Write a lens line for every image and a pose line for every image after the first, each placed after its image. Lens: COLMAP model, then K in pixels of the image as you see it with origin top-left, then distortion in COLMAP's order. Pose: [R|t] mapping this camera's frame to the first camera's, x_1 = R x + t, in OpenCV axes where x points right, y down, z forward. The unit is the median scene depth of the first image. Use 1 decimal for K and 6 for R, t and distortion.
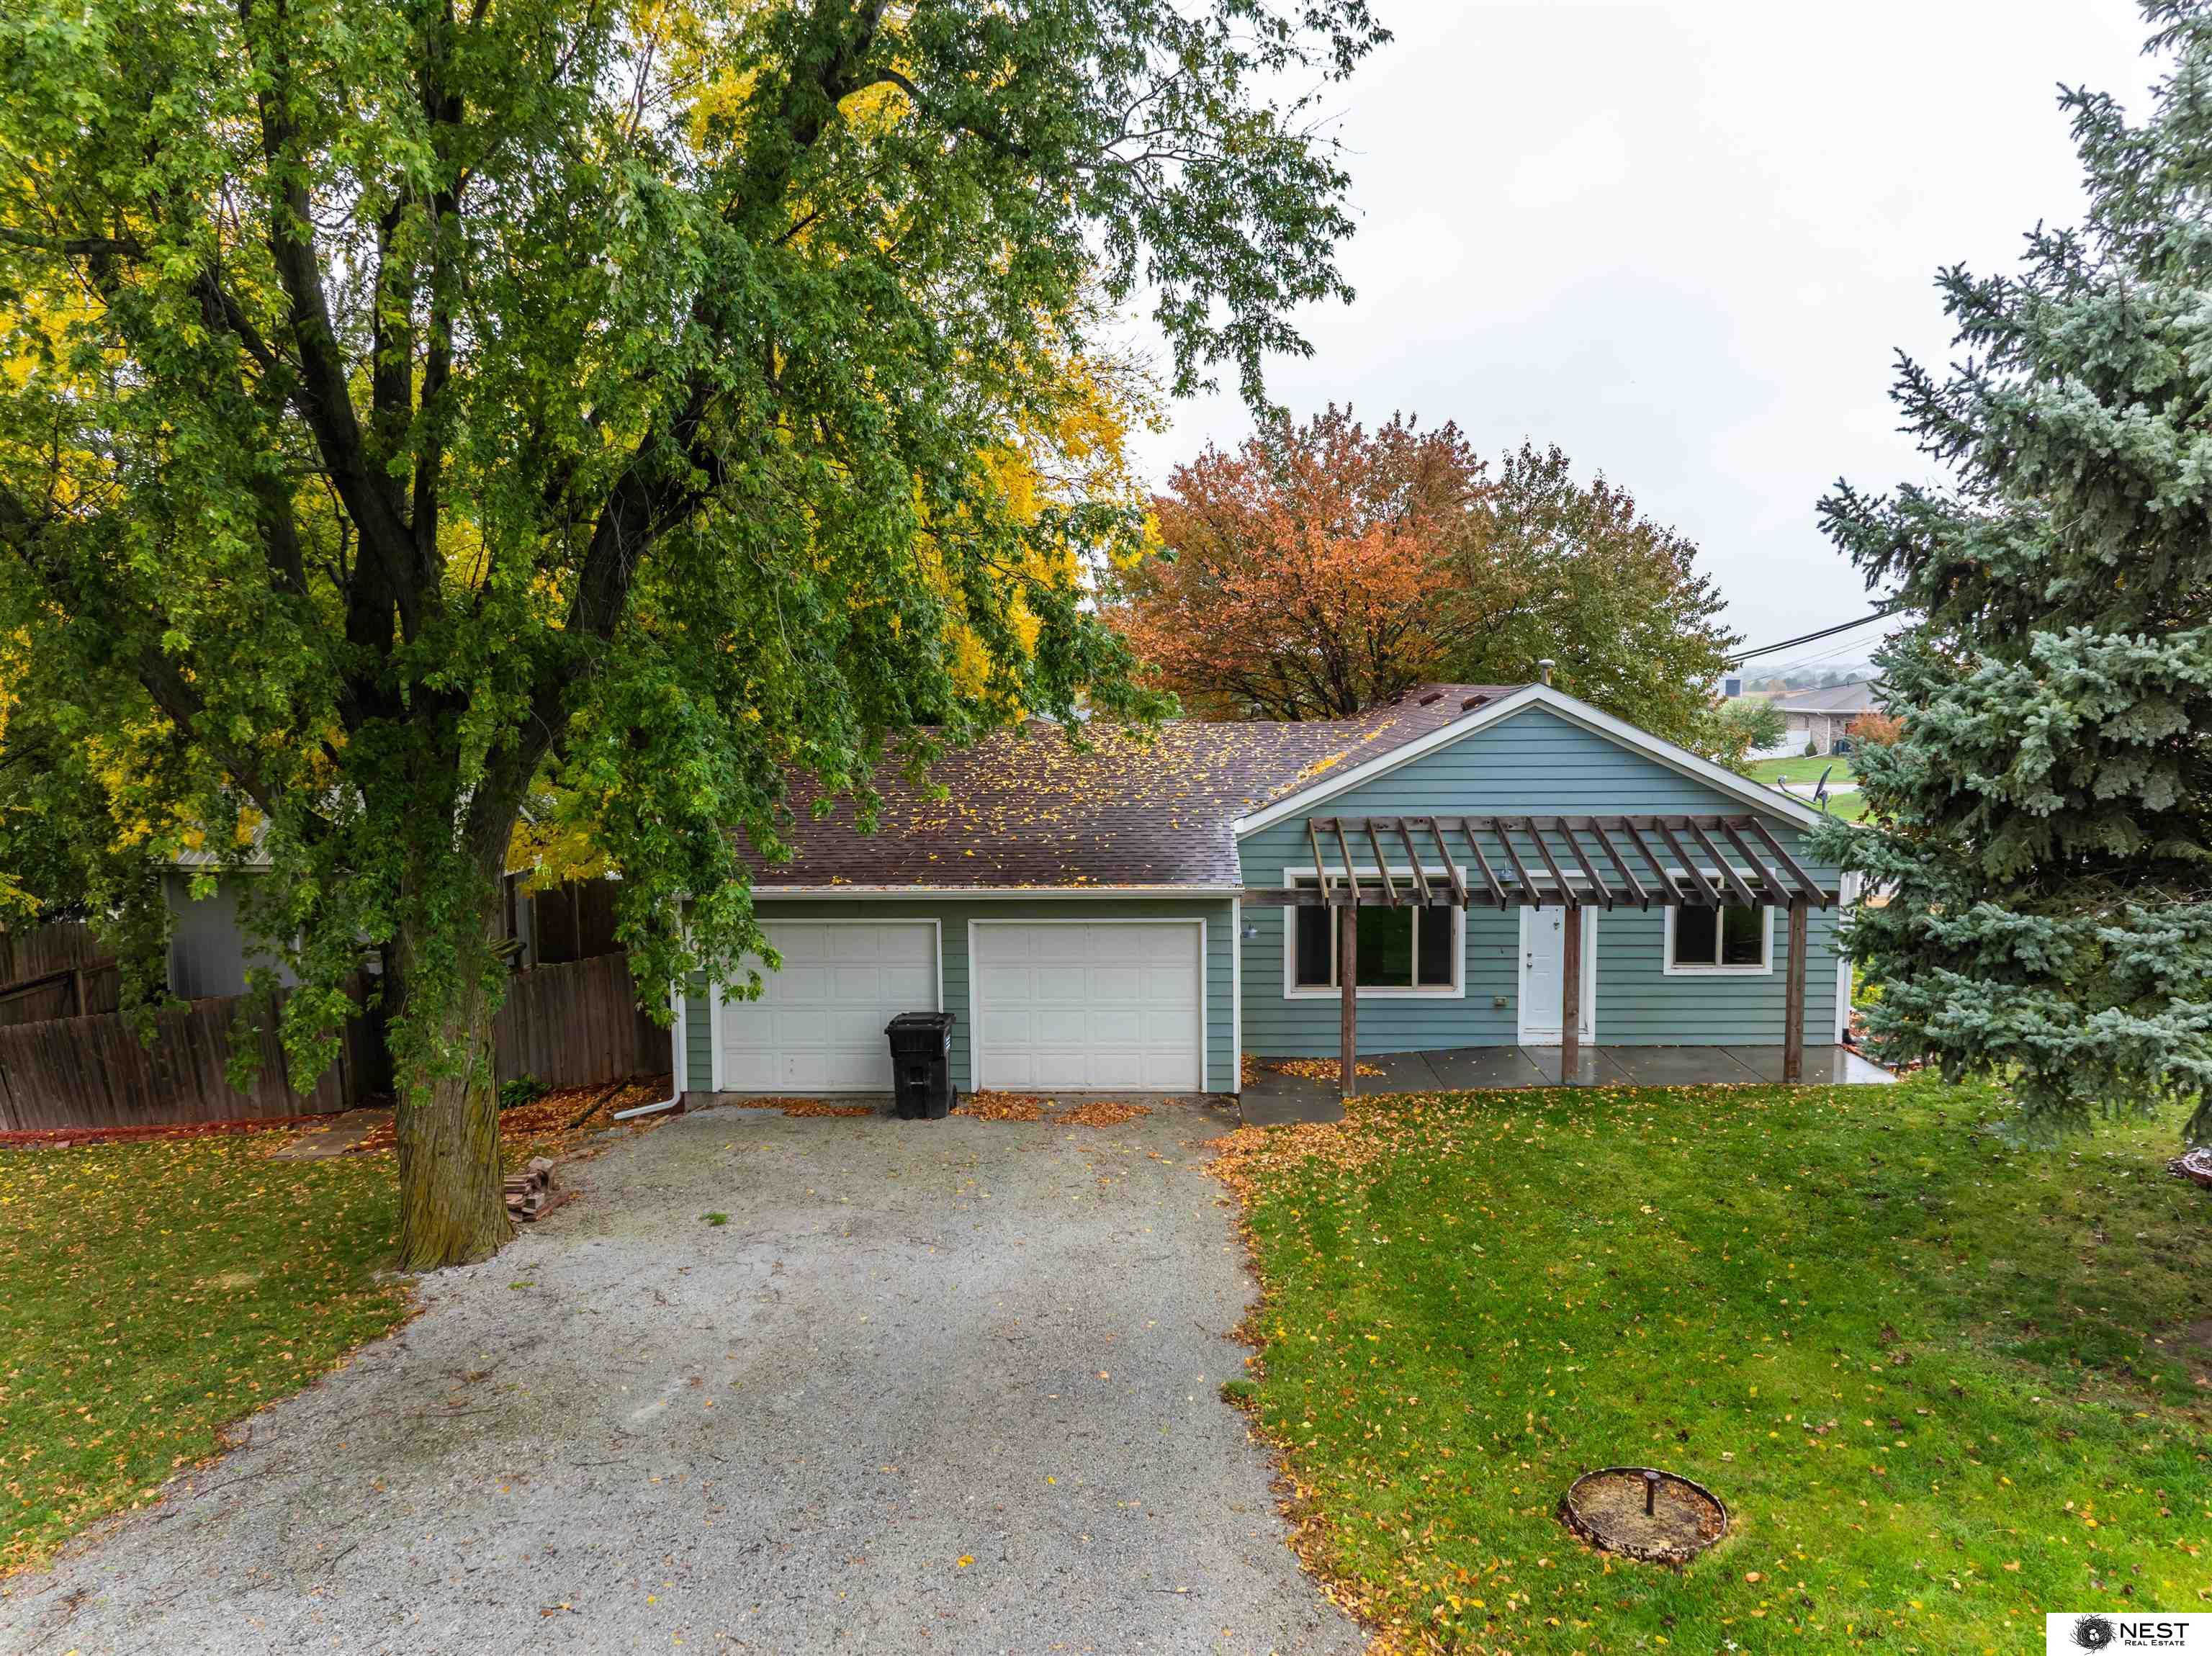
lens RADIAL K [[1551.0, 0, 1106.0], [0, 1551.0, 828.0], [0, 0, 1]] dist [0.033989, -0.085790]
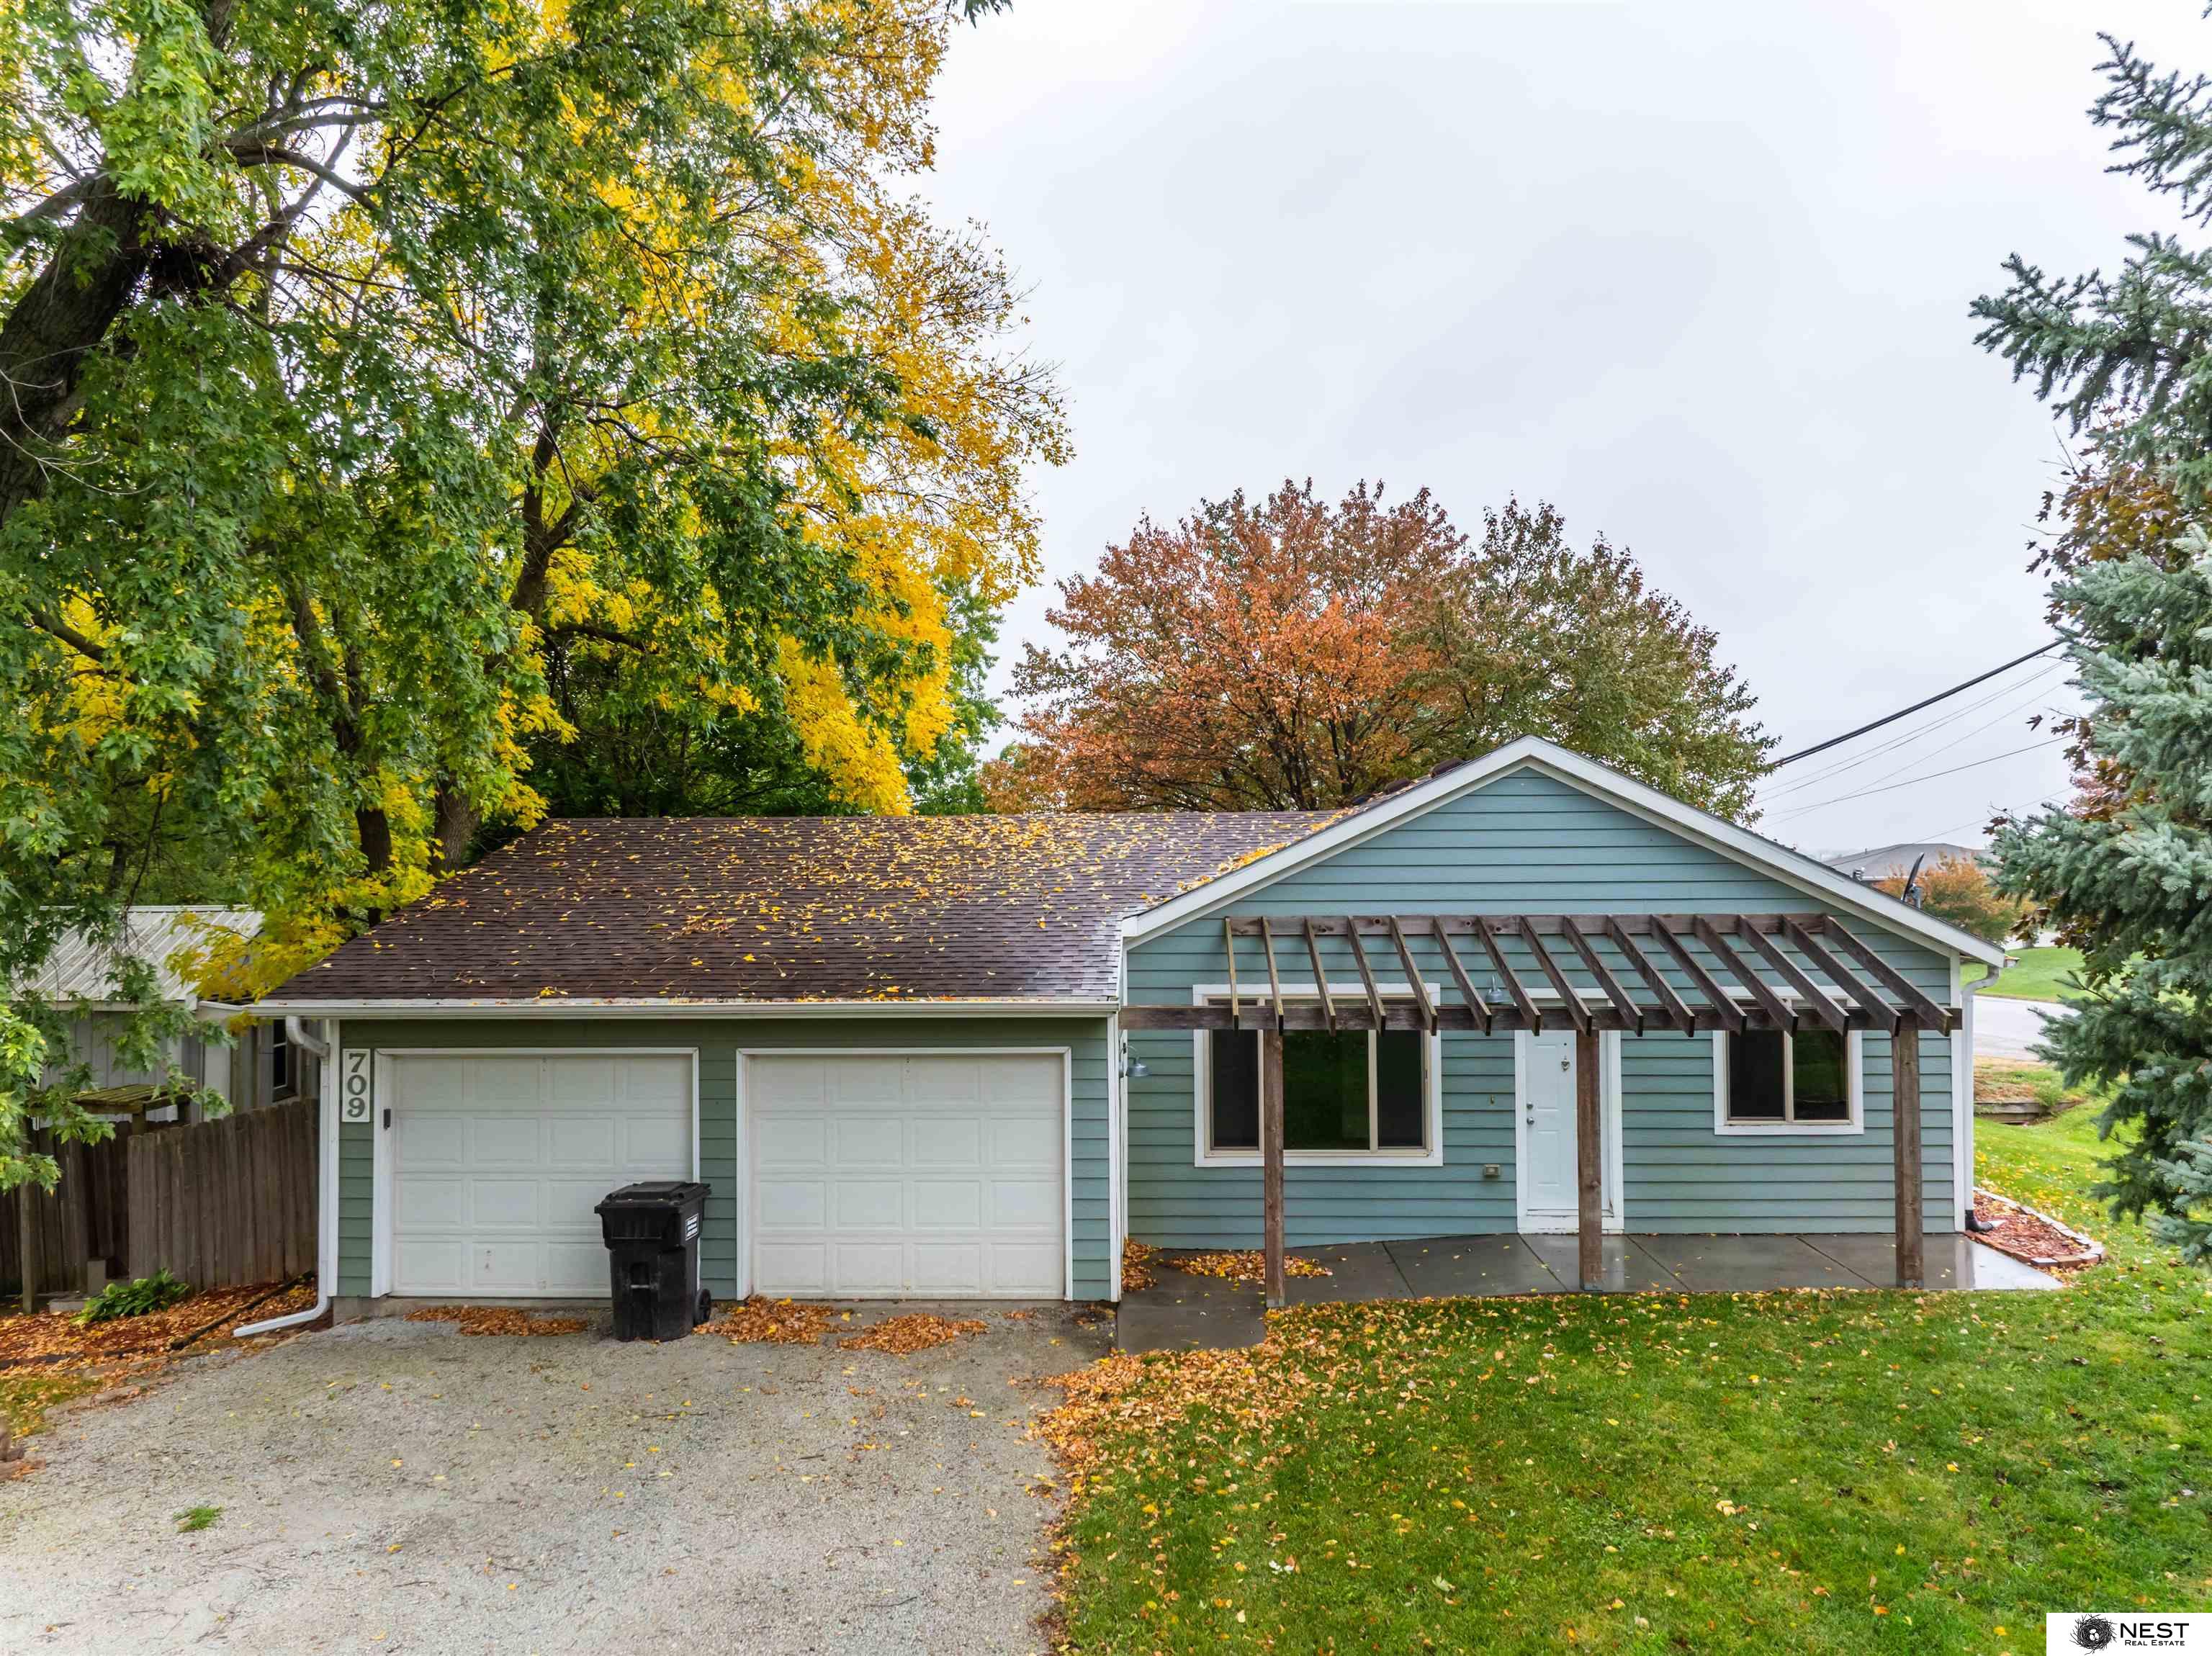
lens RADIAL K [[1548.8, 0, 1106.0], [0, 1548.8, 828.0], [0, 0, 1]] dist [0.001632, 0.000868]
pose [[0.999986, 0.001376, -0.005126, 0.083923], [-0.001976, 0.992905, -0.118895, 0.042386], [0.004926, 0.118904, 0.992894, 0.285041]]
